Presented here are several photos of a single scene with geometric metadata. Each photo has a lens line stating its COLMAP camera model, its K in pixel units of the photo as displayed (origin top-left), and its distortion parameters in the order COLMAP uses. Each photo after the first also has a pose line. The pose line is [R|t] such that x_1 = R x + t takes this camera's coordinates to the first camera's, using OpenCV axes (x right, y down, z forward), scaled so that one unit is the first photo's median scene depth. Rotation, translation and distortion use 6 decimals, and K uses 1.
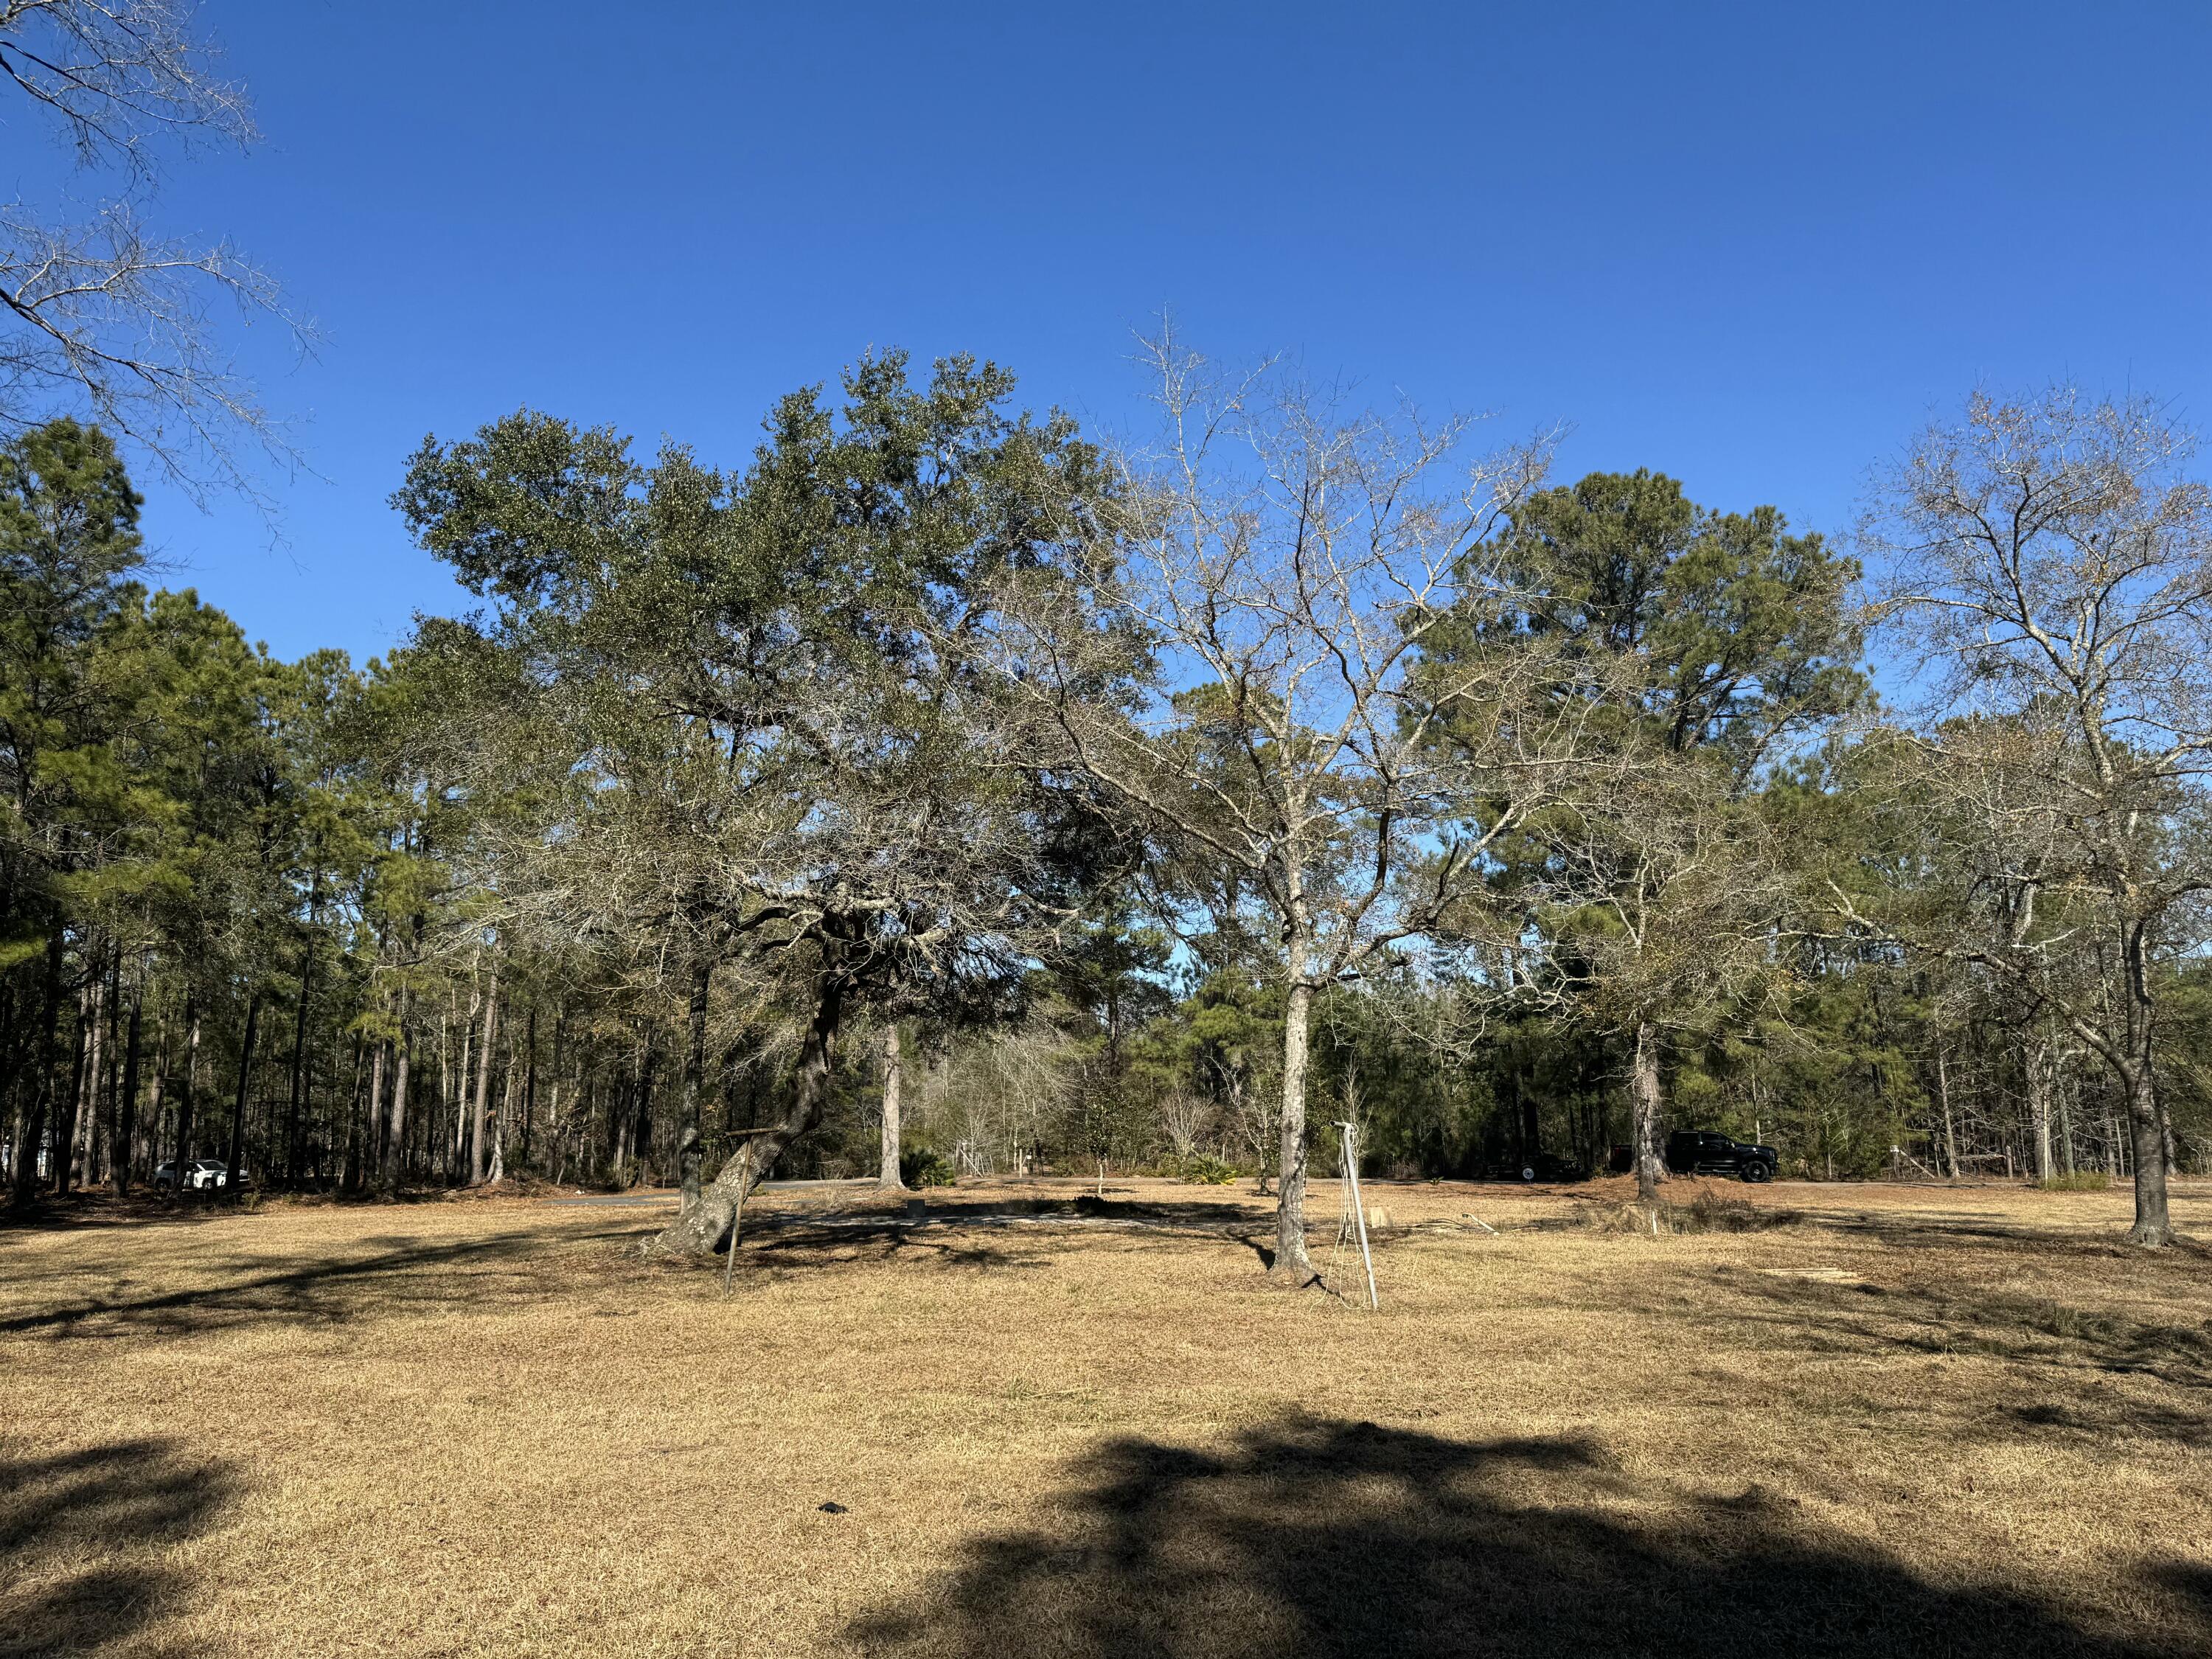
lens RADIAL K [[1544.3, 0, 1105.9], [0, 1544.3, 823.6], [0, 0, 1]] dist [0.049876, -0.002387]
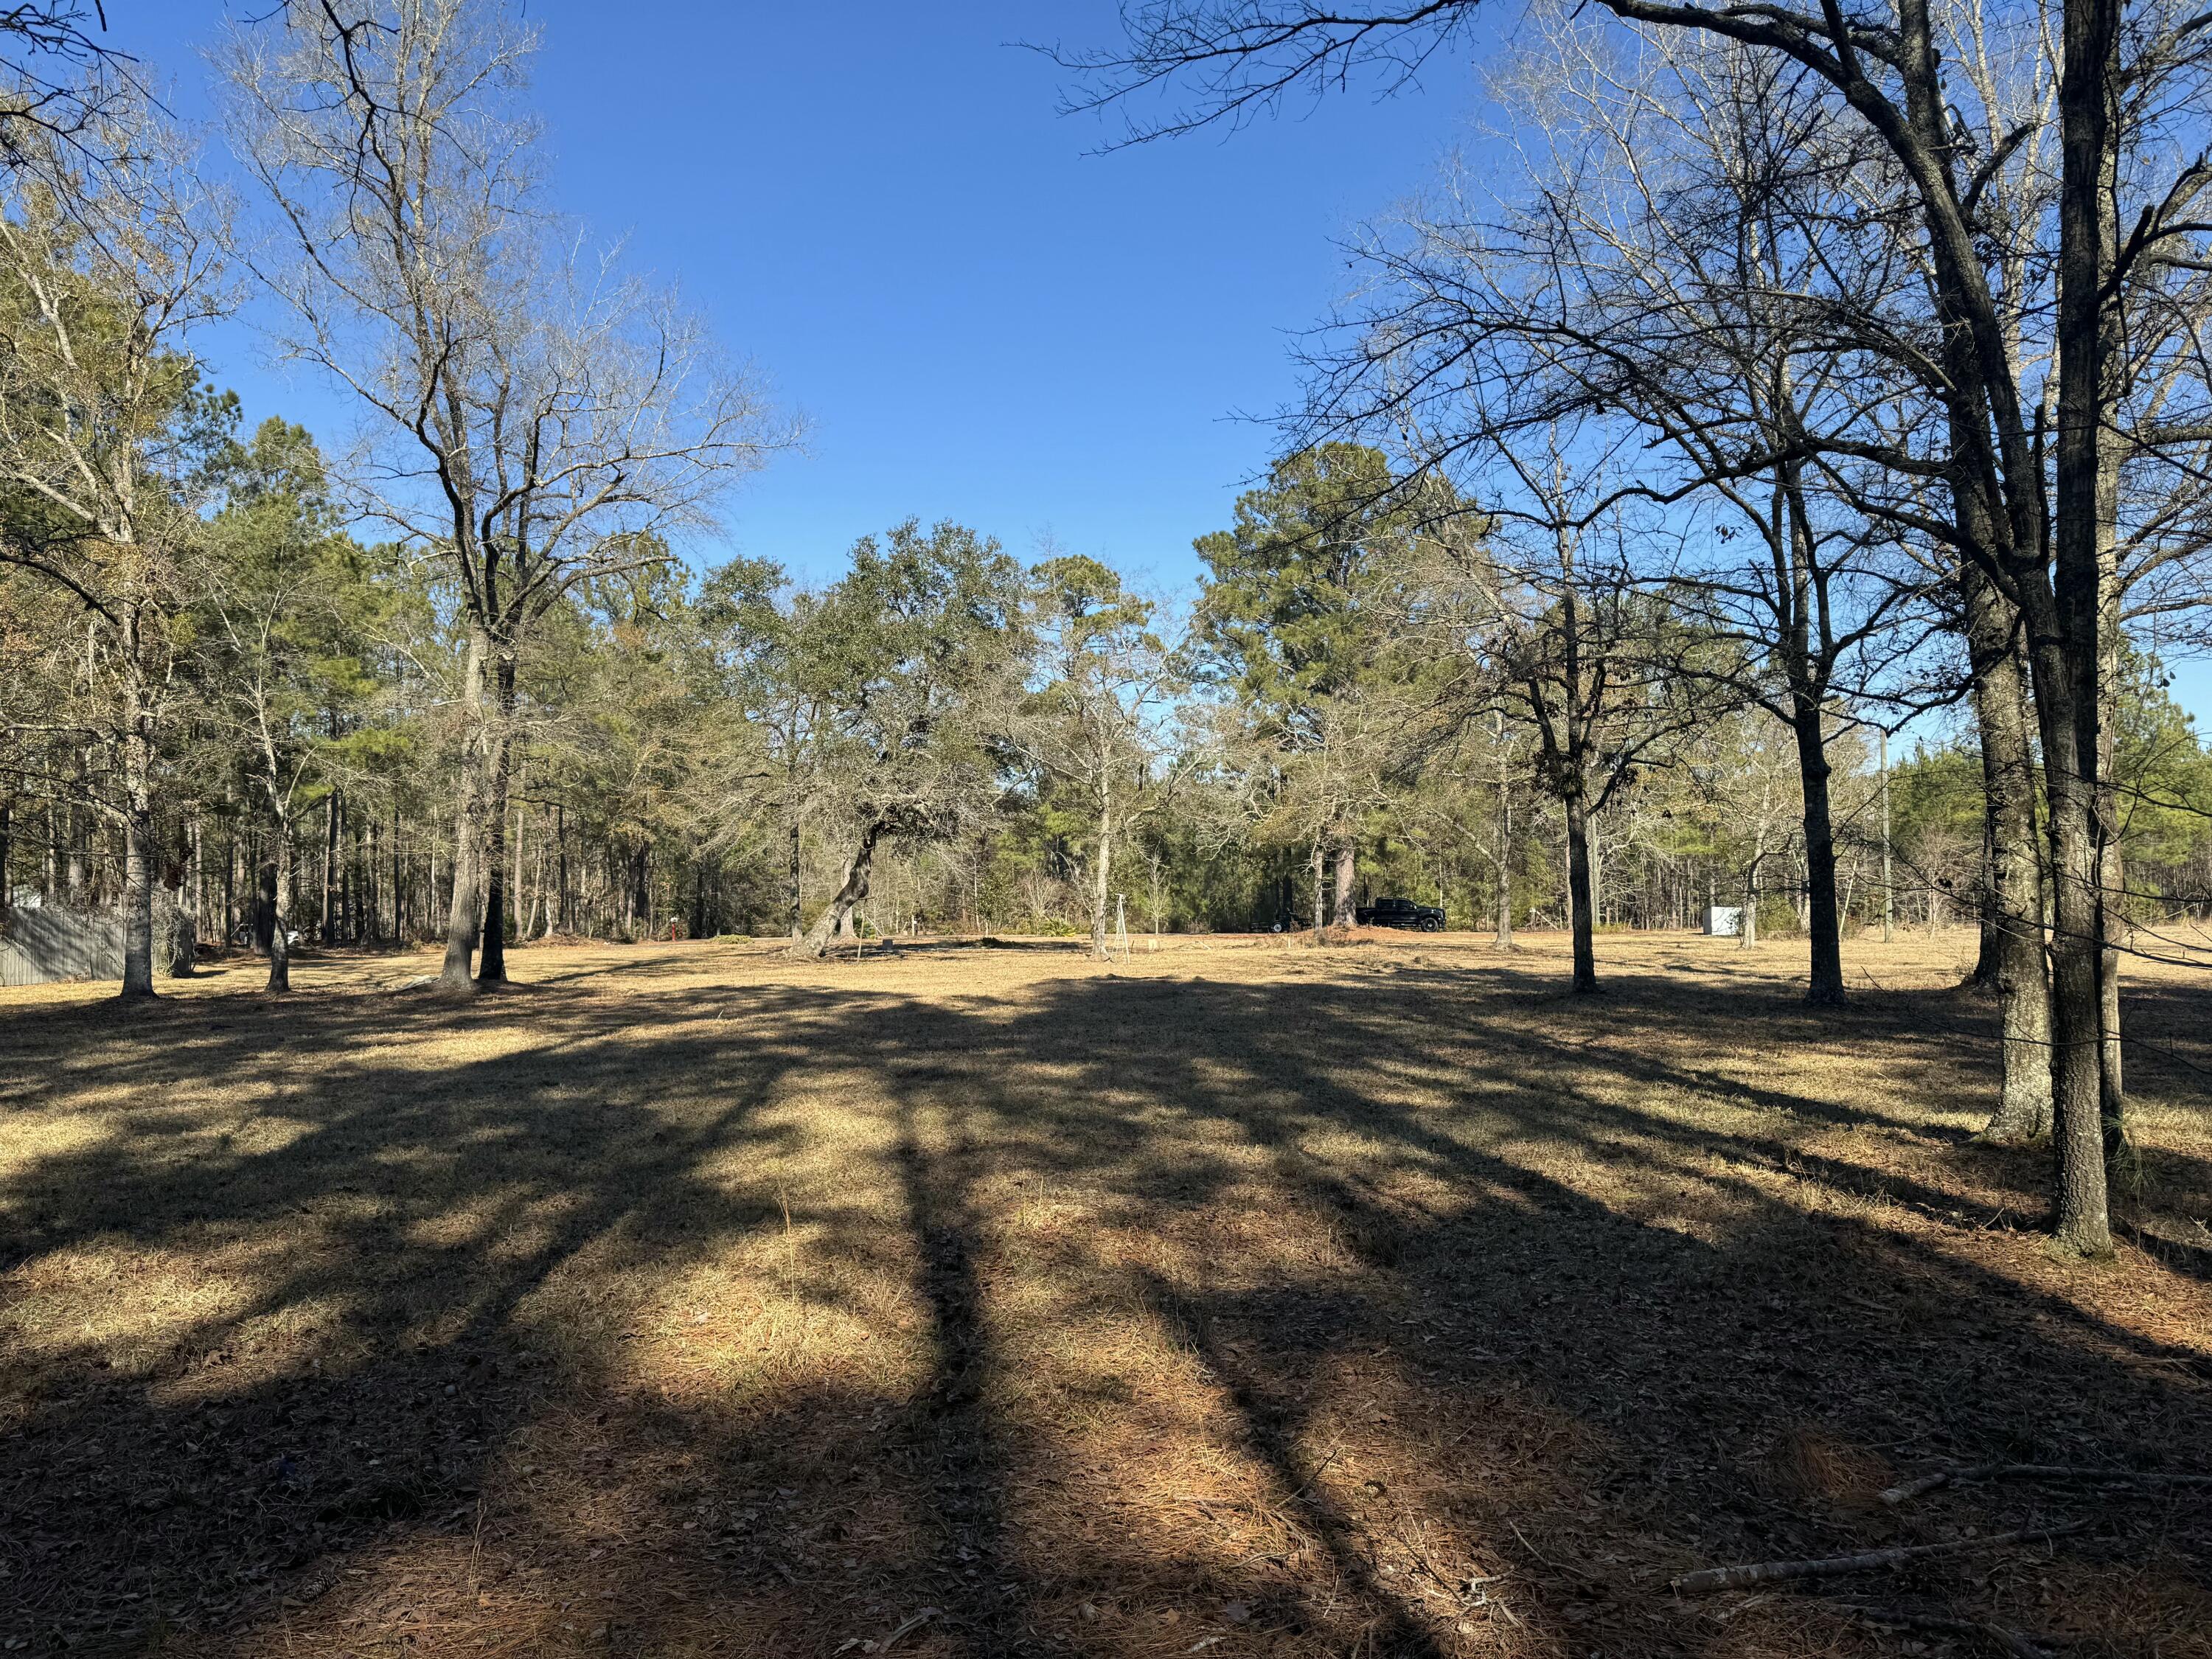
lens RADIAL K [[1544.3, 0, 1107.5], [0, 1544.3, 835.0], [0, 0, 1]] dist [0.049876, -0.002387]
pose [[0.994576, 0.000938, 0.104008, -0.033404], [-0.016589, 0.988589, 0.149719, -0.071919], [-0.102681, -0.150632, 0.983243, -0.377949]]
